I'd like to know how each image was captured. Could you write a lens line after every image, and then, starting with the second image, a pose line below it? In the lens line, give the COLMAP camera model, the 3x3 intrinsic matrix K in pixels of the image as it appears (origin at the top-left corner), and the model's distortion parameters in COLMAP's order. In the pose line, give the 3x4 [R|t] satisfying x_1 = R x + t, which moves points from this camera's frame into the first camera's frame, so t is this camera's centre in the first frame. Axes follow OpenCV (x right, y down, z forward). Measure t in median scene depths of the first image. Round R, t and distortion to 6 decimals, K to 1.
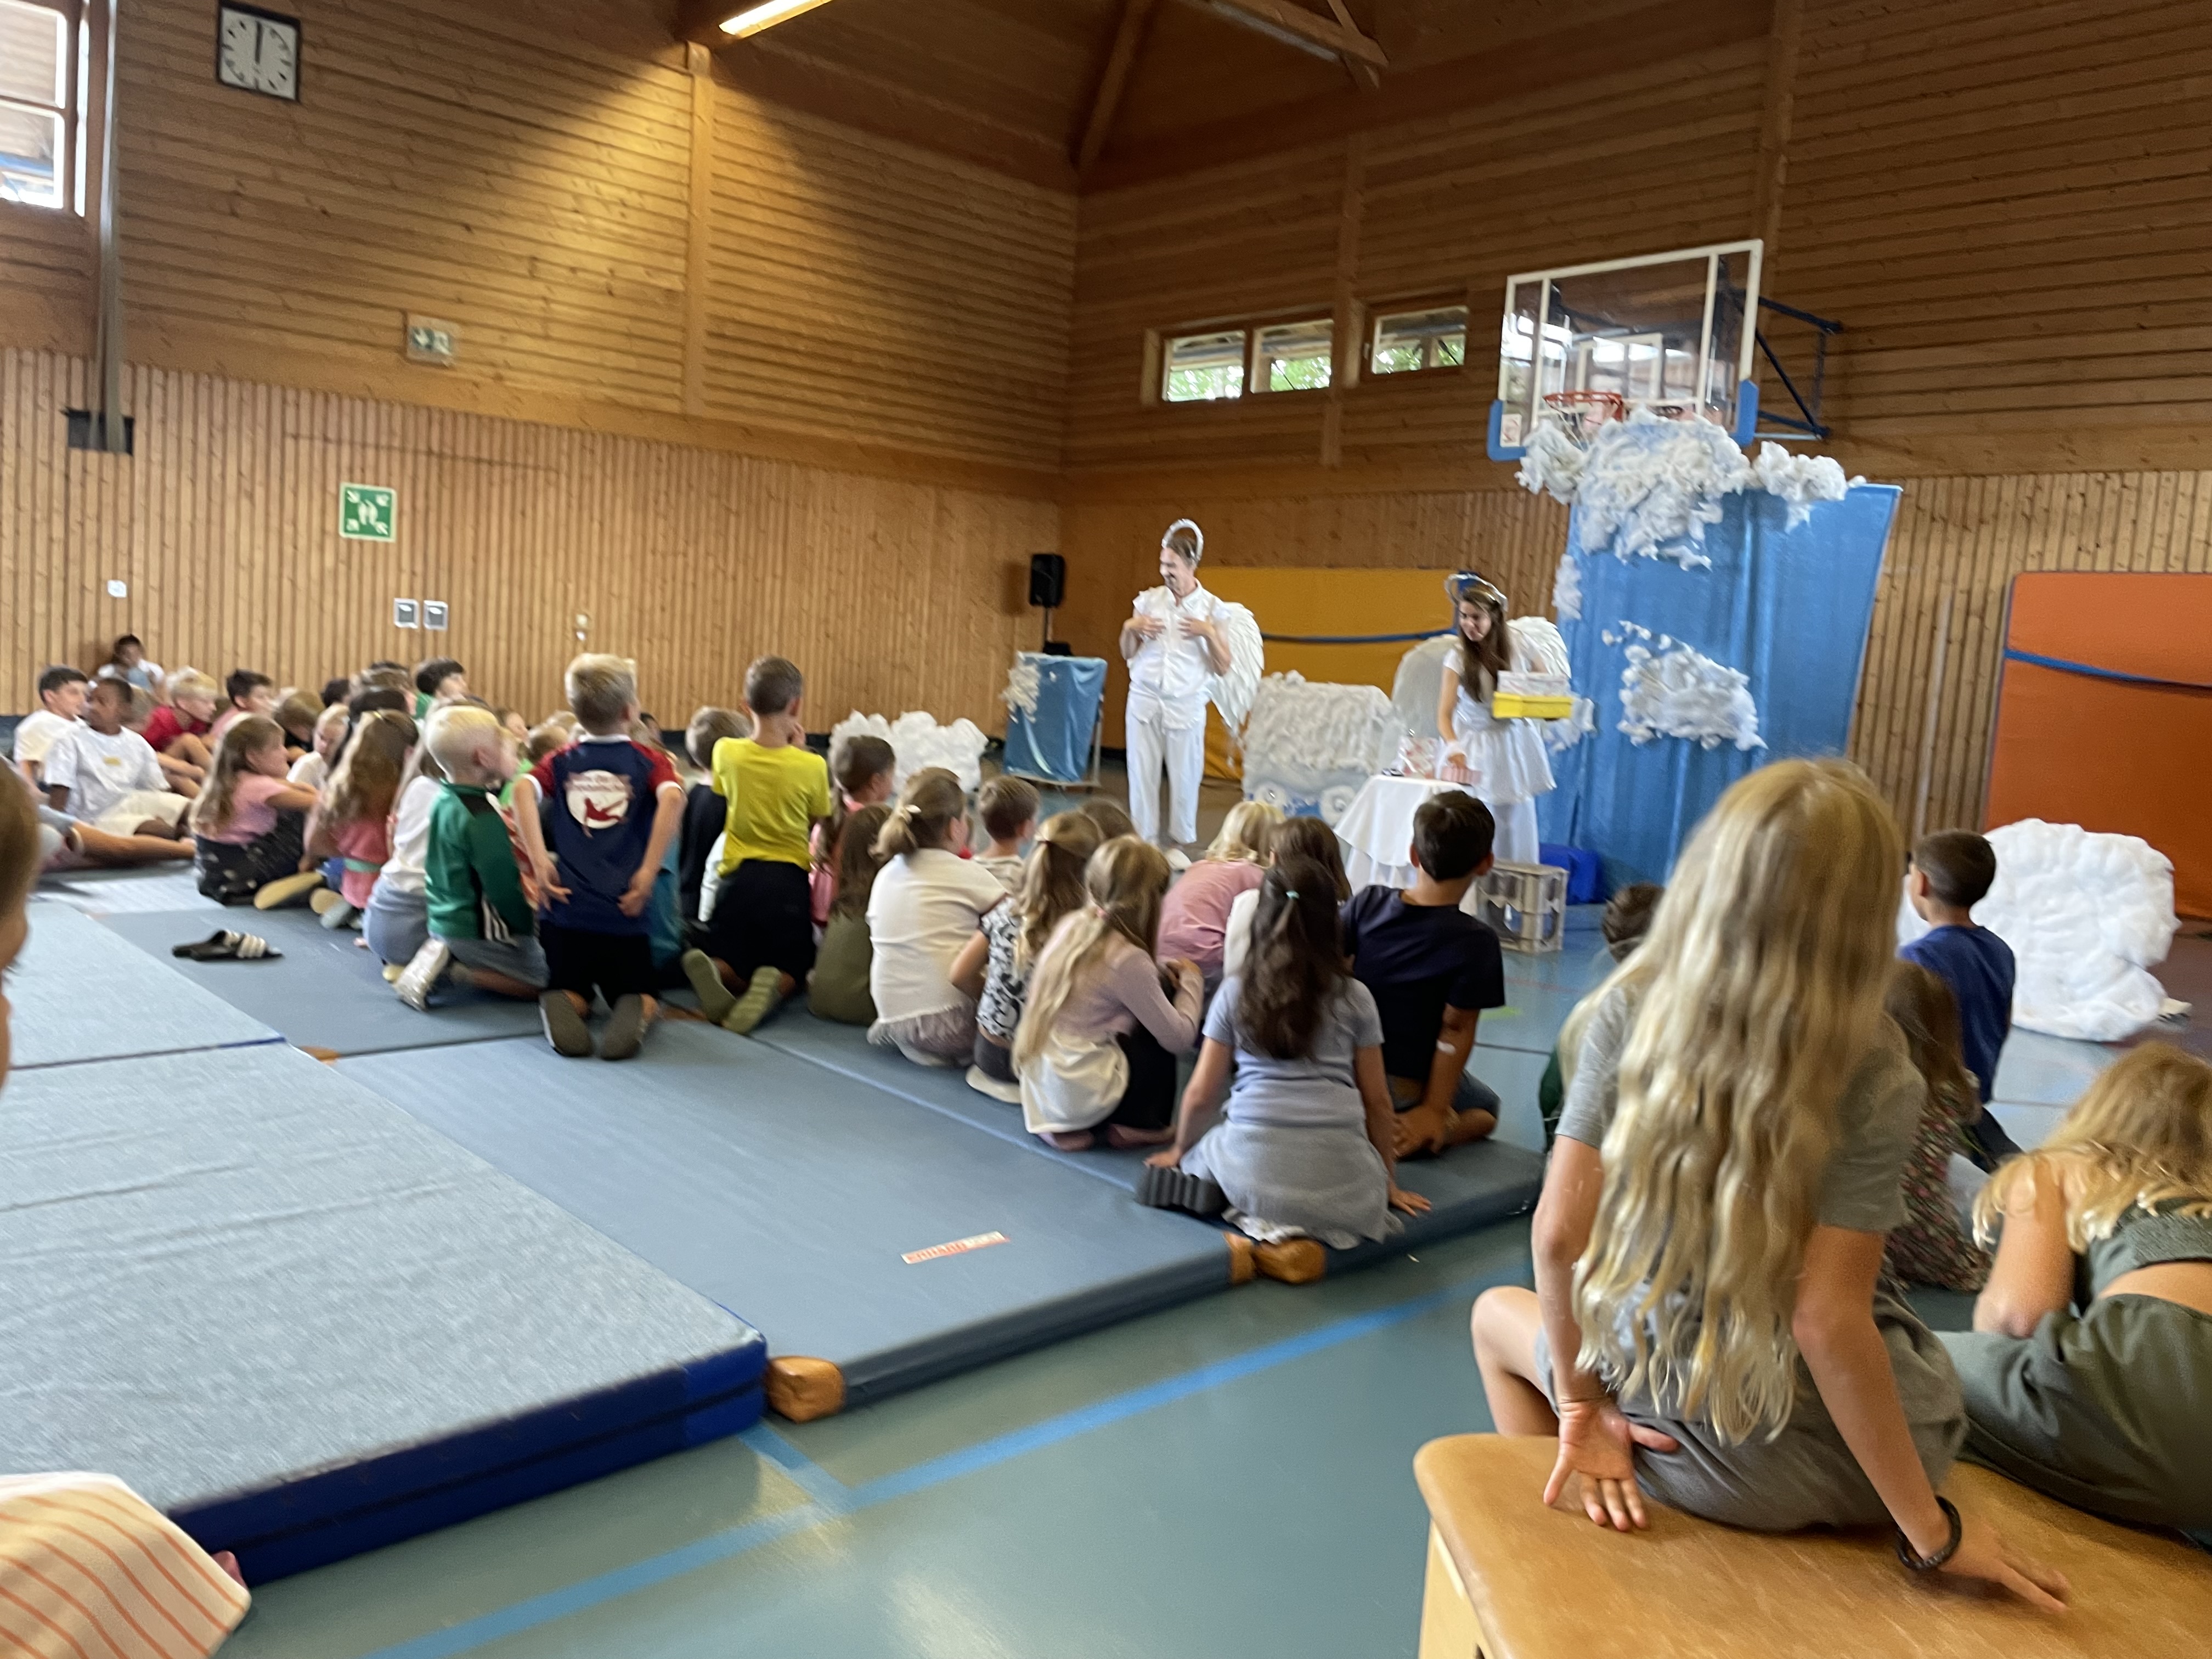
lens RADIAL K [[1681.3, 0, 1083.1], [0, 1681.3, 821.3], [0, 0, 1]] dist [0.094219, -0.109471]
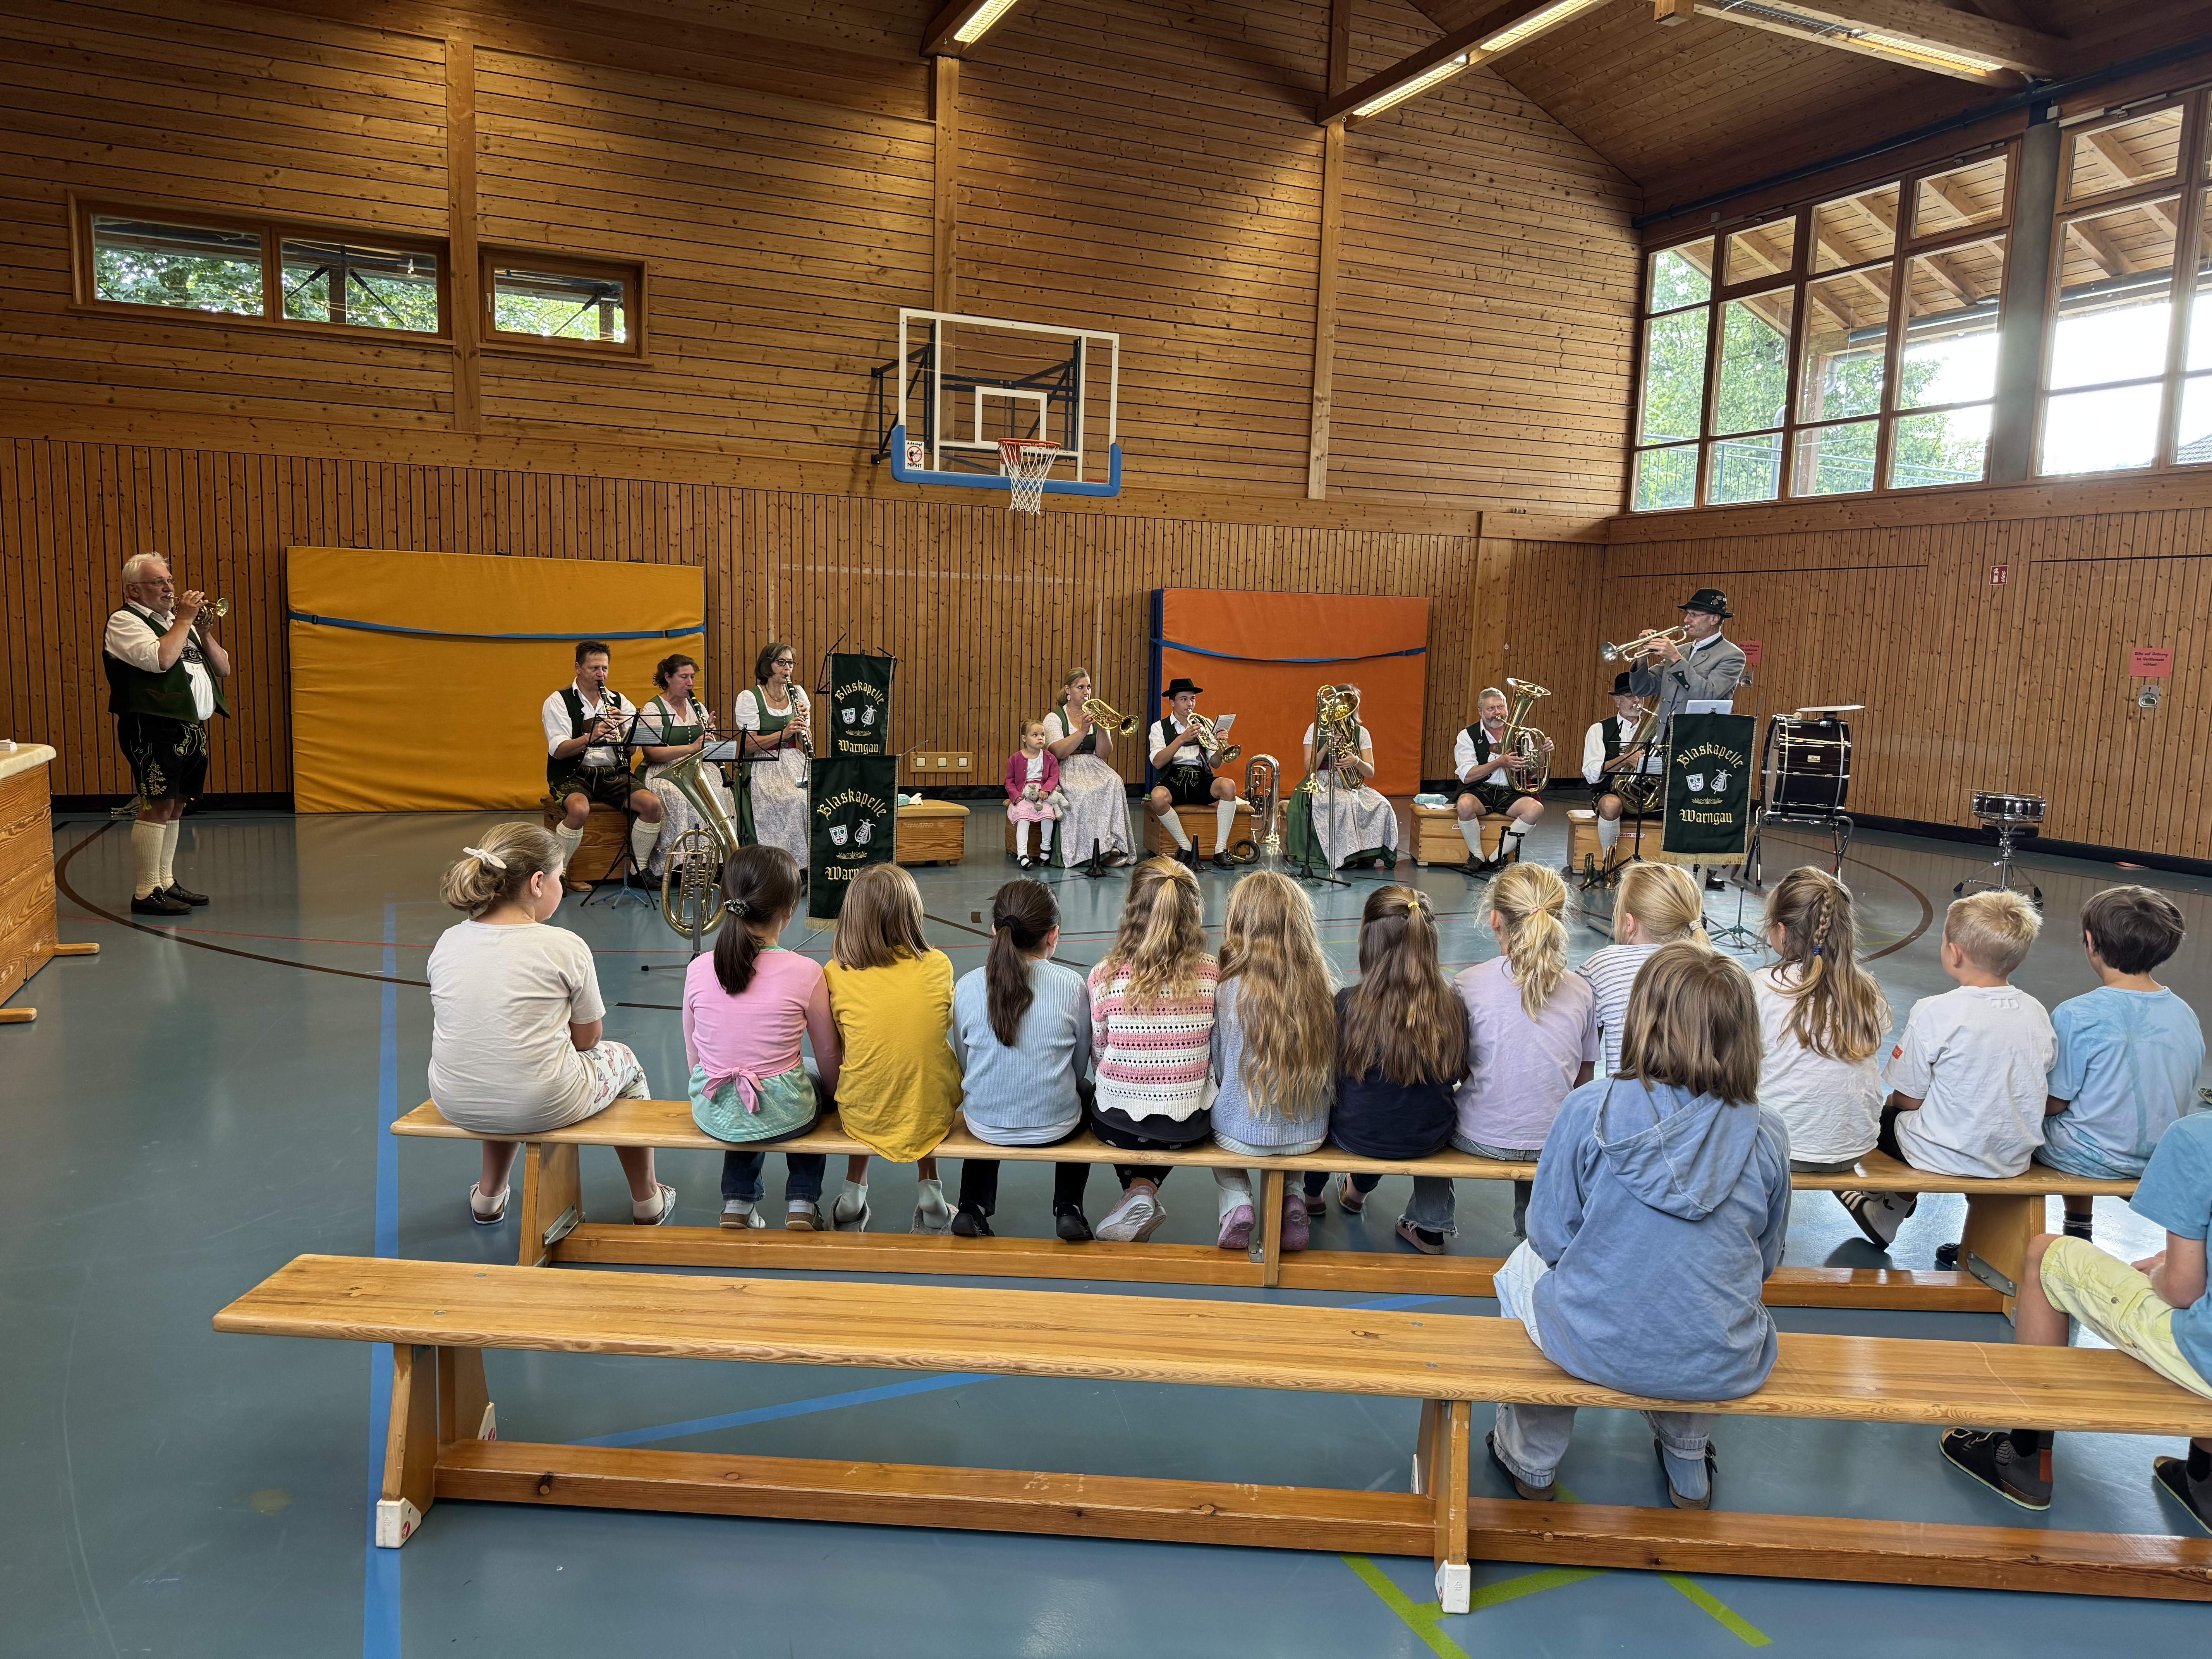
lens RADIAL K [[1579.1, 0, 1113.1], [0, 1579.1, 869.1], [0, 0, 1]] dist [0.103469, -0.075508]
pose [[0.299525, -0.197435, 0.933437, -0.667285], [0.087743, 0.979909, 0.179109, -0.130798], [-0.950045, 0.028255, 0.310831, 0.522694]]
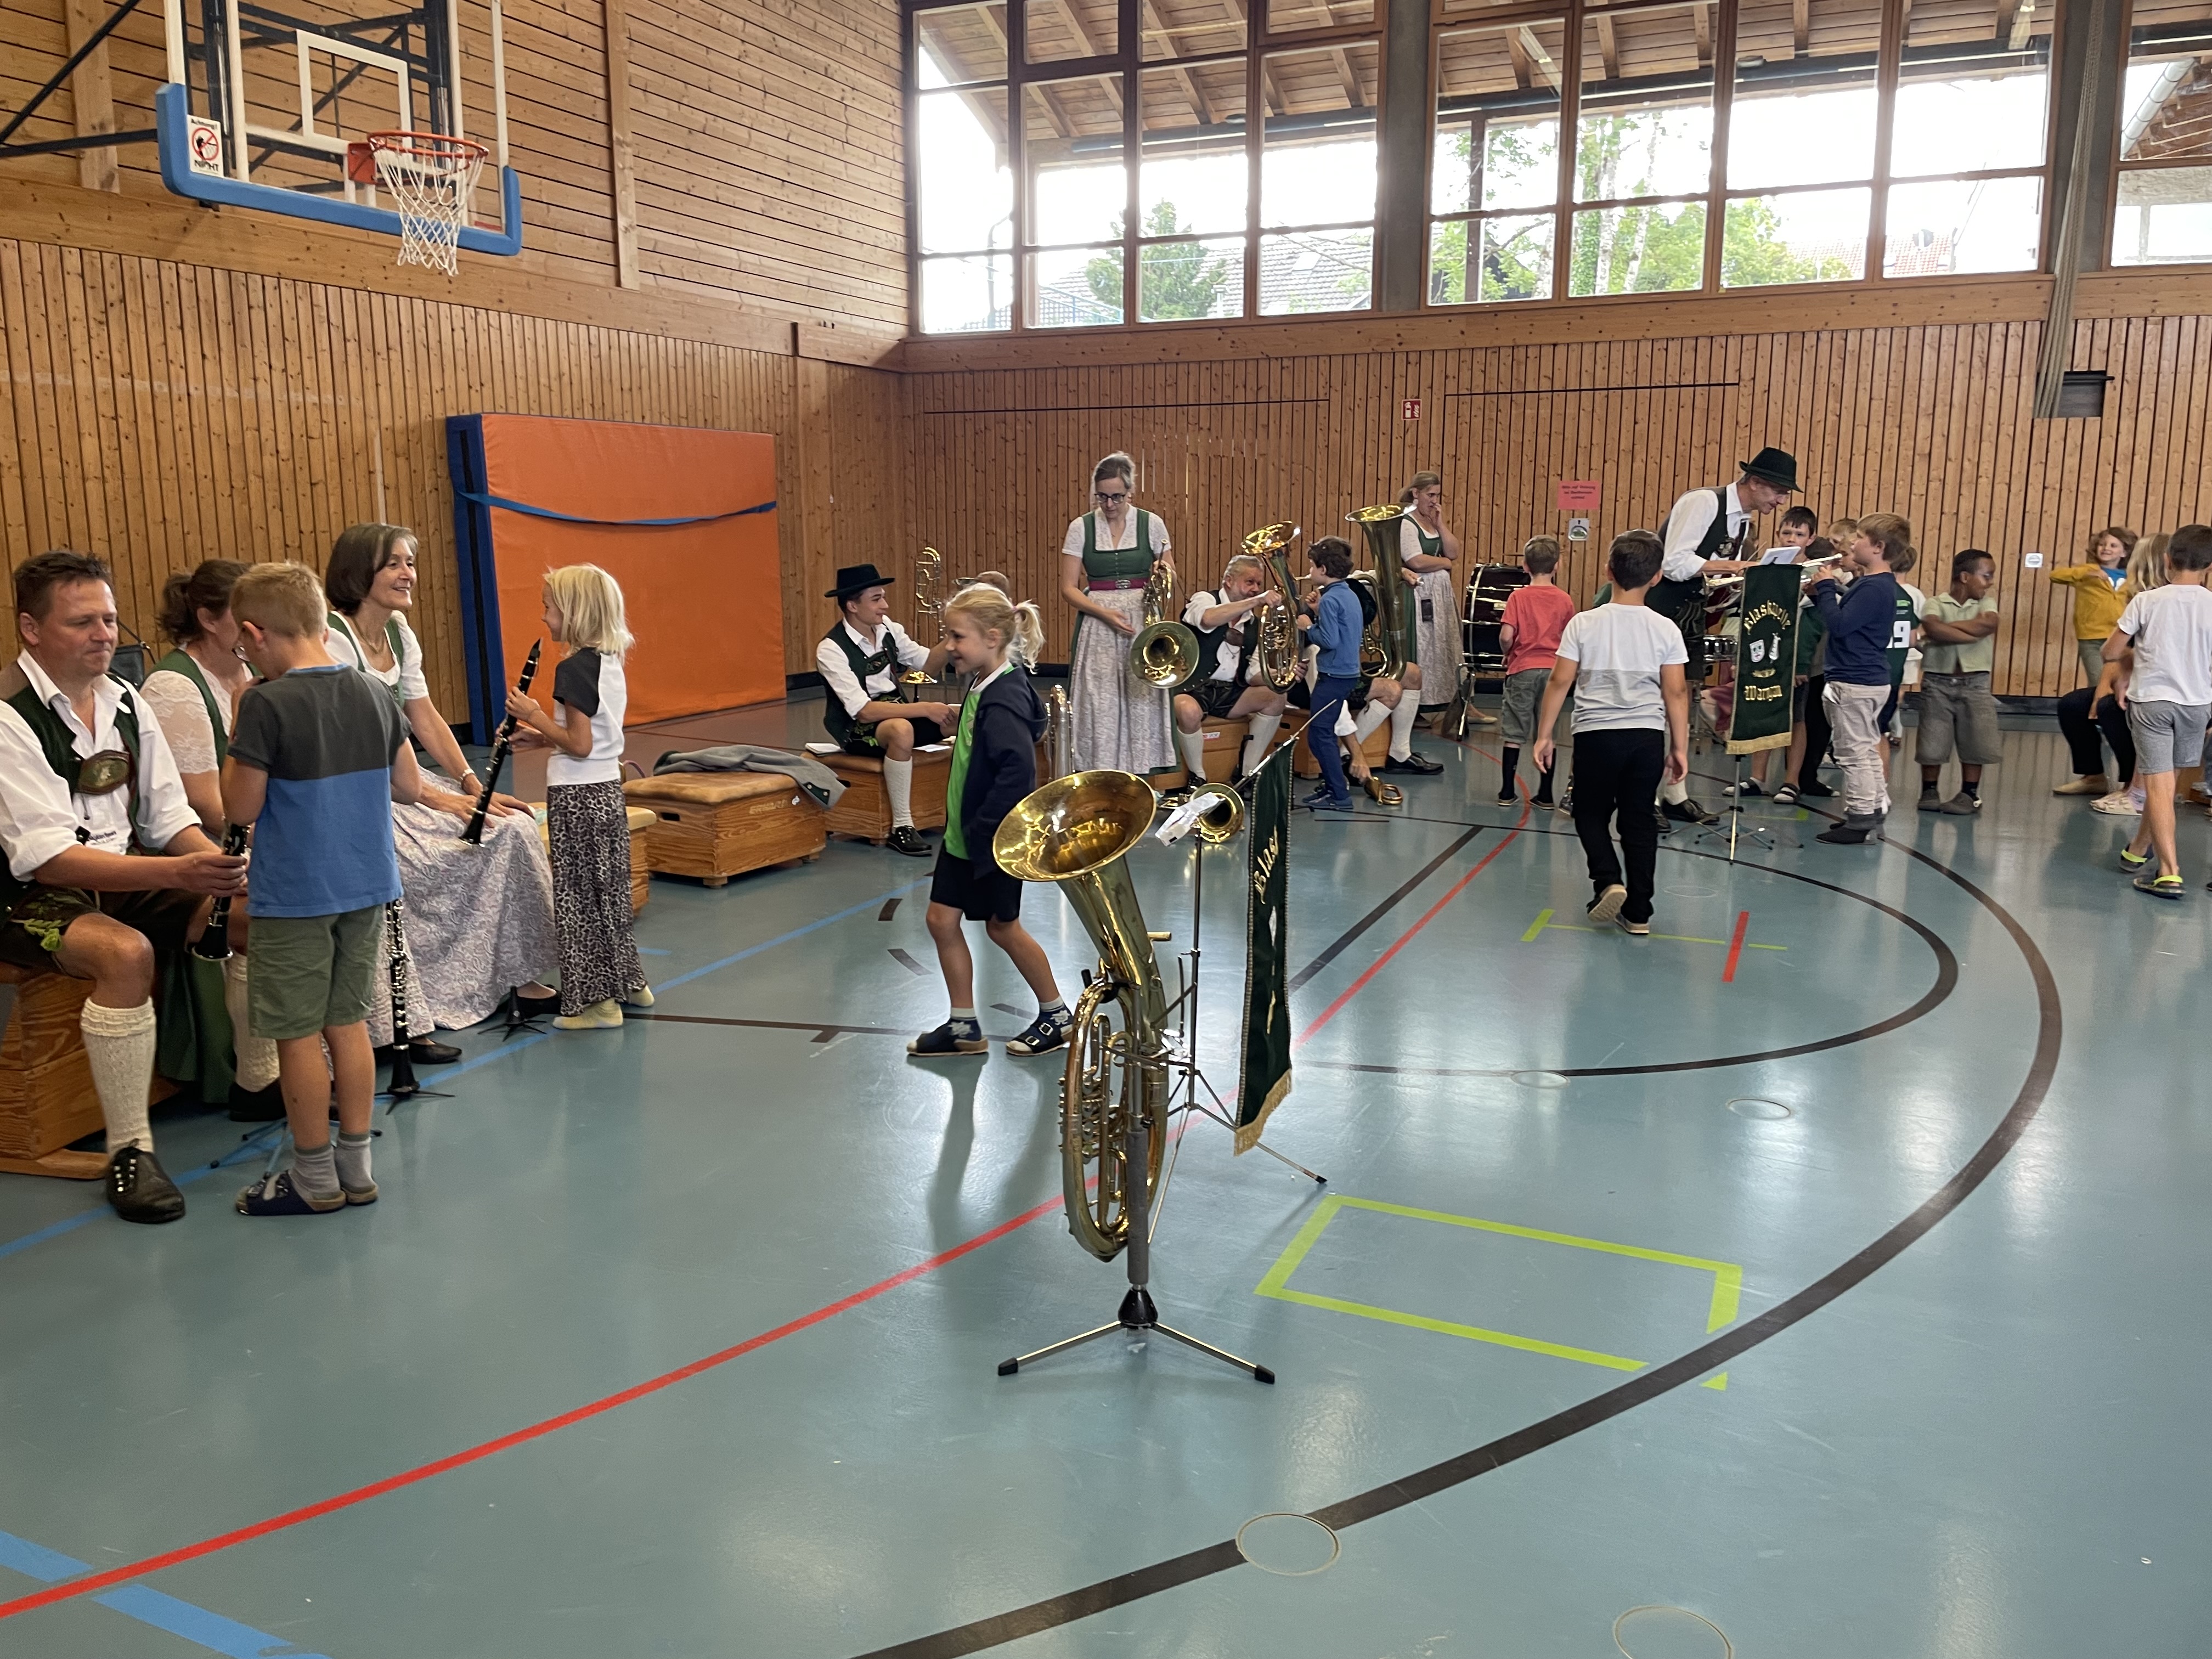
lens RADIAL K [[1681.3, 0, 1090.3], [0, 1681.3, 809.4], [0, 0, 1]] dist [0.094219, -0.109471]
pose [[-0.402647, -0.224619, 0.887368, -0.395019], [0.068286, 0.959352, 0.273826, -0.142411], [-0.912805, 0.170850, -0.370942, 0.905666]]
